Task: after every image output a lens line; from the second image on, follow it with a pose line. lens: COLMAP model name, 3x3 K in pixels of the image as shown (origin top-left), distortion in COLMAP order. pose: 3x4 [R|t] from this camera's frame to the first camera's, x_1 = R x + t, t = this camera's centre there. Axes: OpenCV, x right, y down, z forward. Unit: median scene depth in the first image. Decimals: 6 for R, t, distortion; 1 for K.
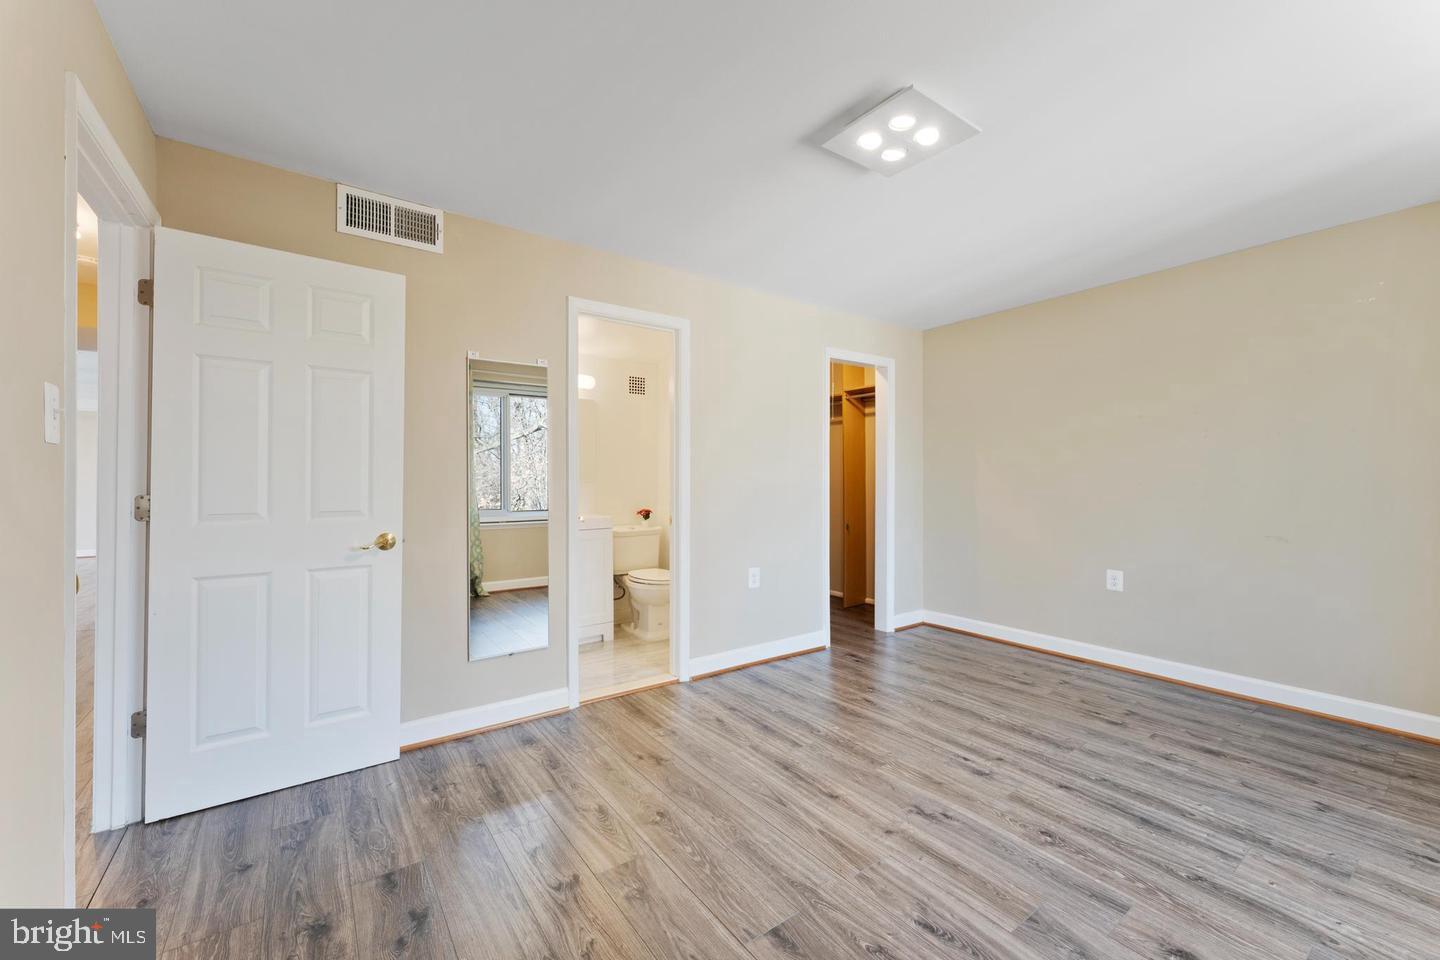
lens RADIAL K [[573.4, 0, 708.8], [0, 573.4, 479.5], [0, 0, 1]] dist [0.010135, 0.000063]
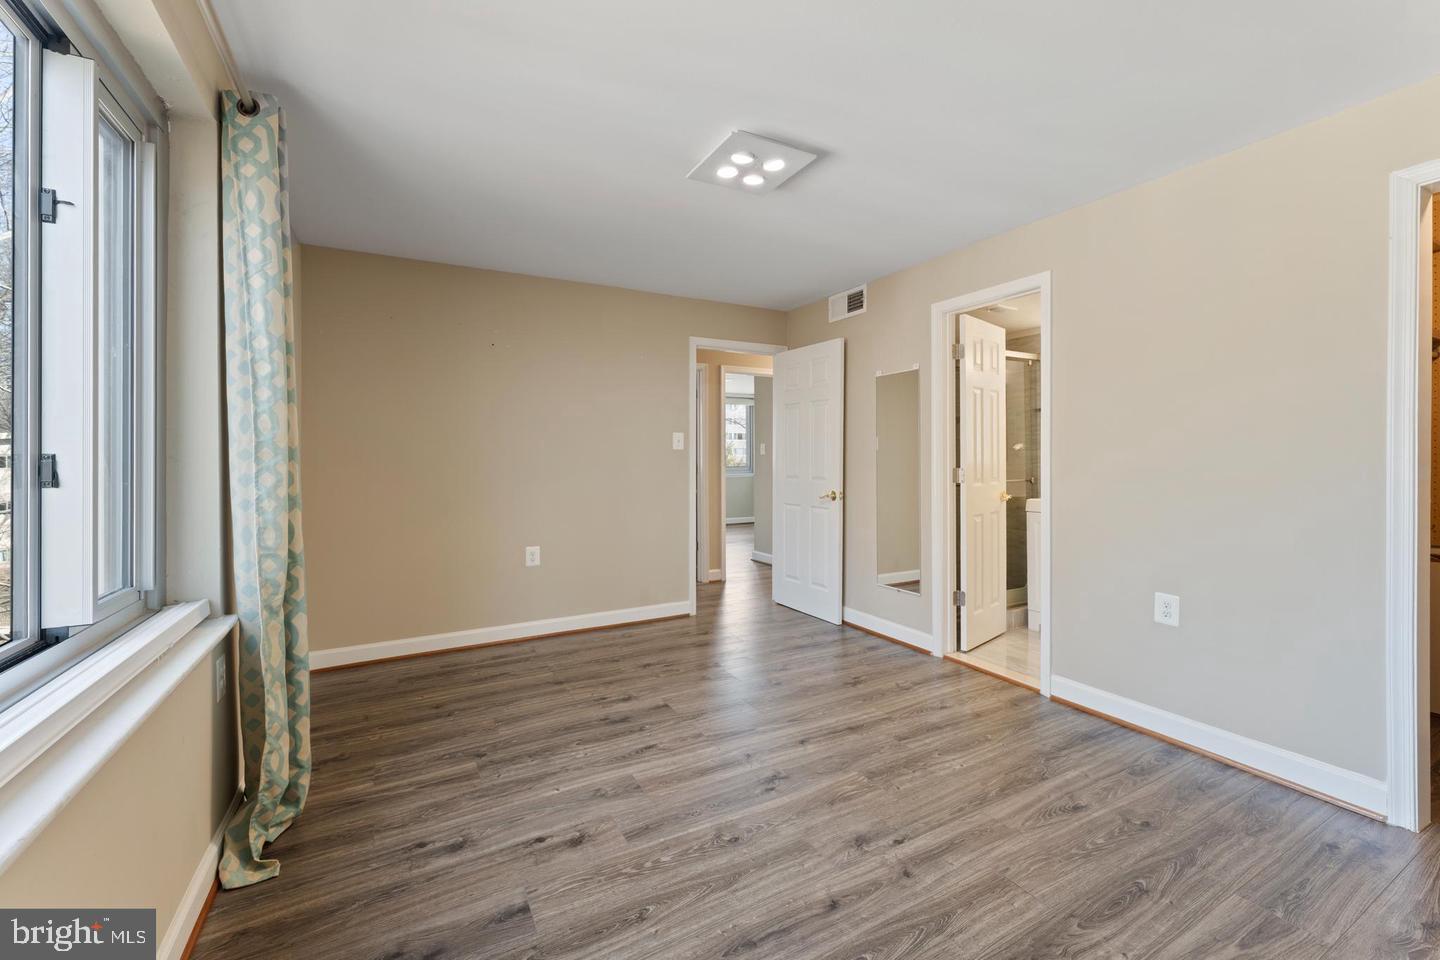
lens RADIAL K [[584.1, 0, 730.9], [0, 584.1, 457.1], [0, 0, 1]] dist [0.000868, 0.000238]
pose [[-0.103514, -0.007646, -0.994599, 1.420455], [-0.001536, 0.999970, -0.007528, 0.006832], [0.994627, 0.000748, -0.103523, 1.020032]]
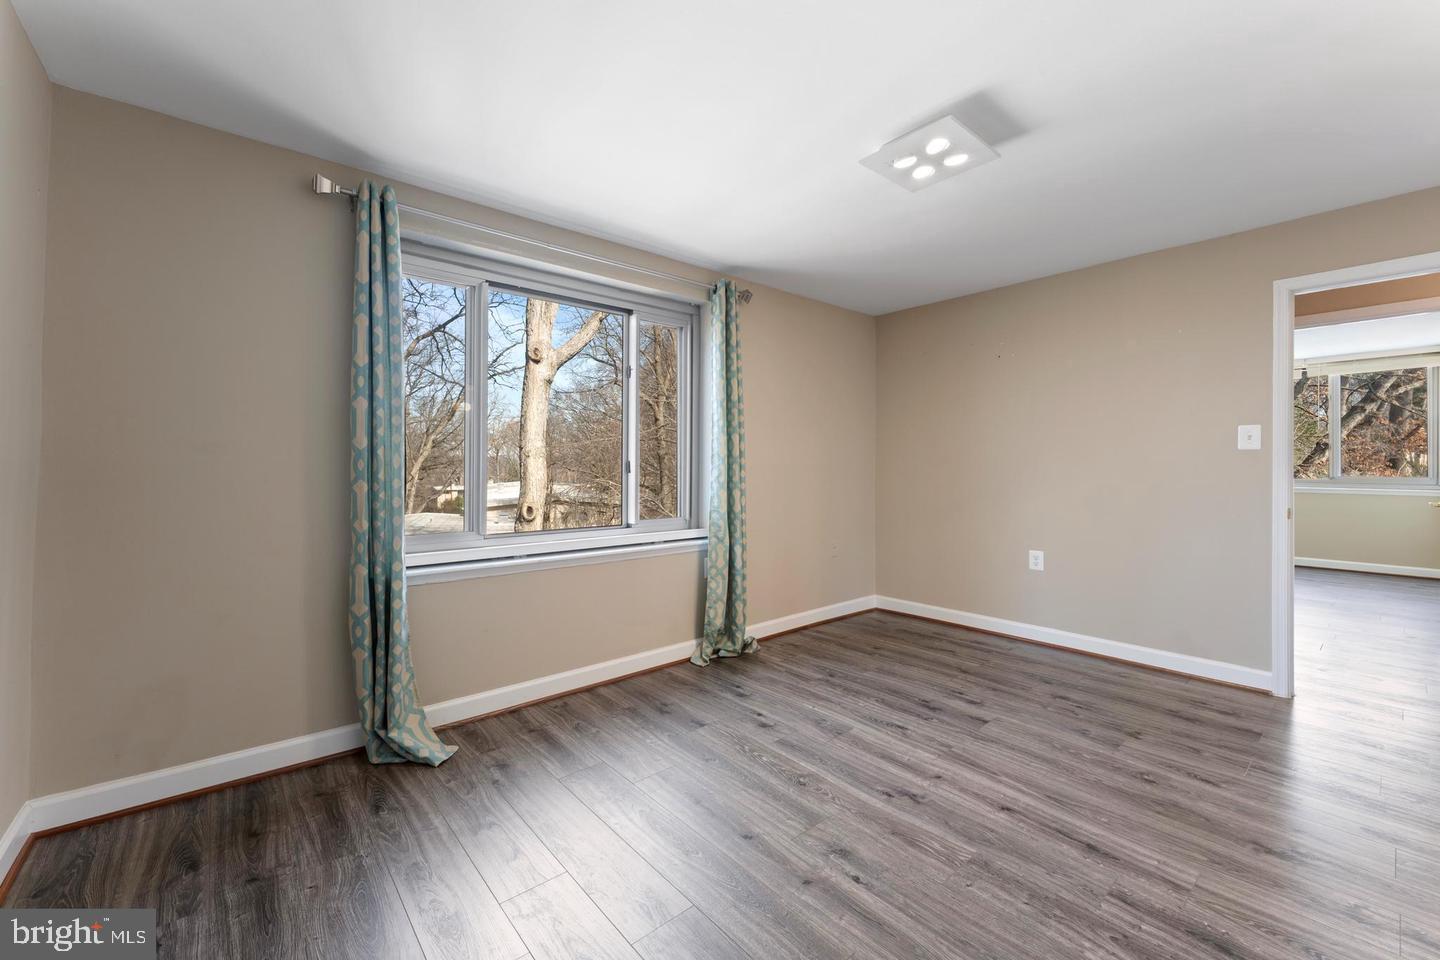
lens RADIAL K [[584.1, 0, 730.9], [0, 584.1, 457.1], [0, 0, 1]] dist [0.000868, 0.000238]
pose [[-0.993982, -0.006257, -0.109365, 0.787477], [-0.005338, 0.999948, -0.008696, 0.003418], [0.109414, -0.008060, -0.993964, 1.957119]]
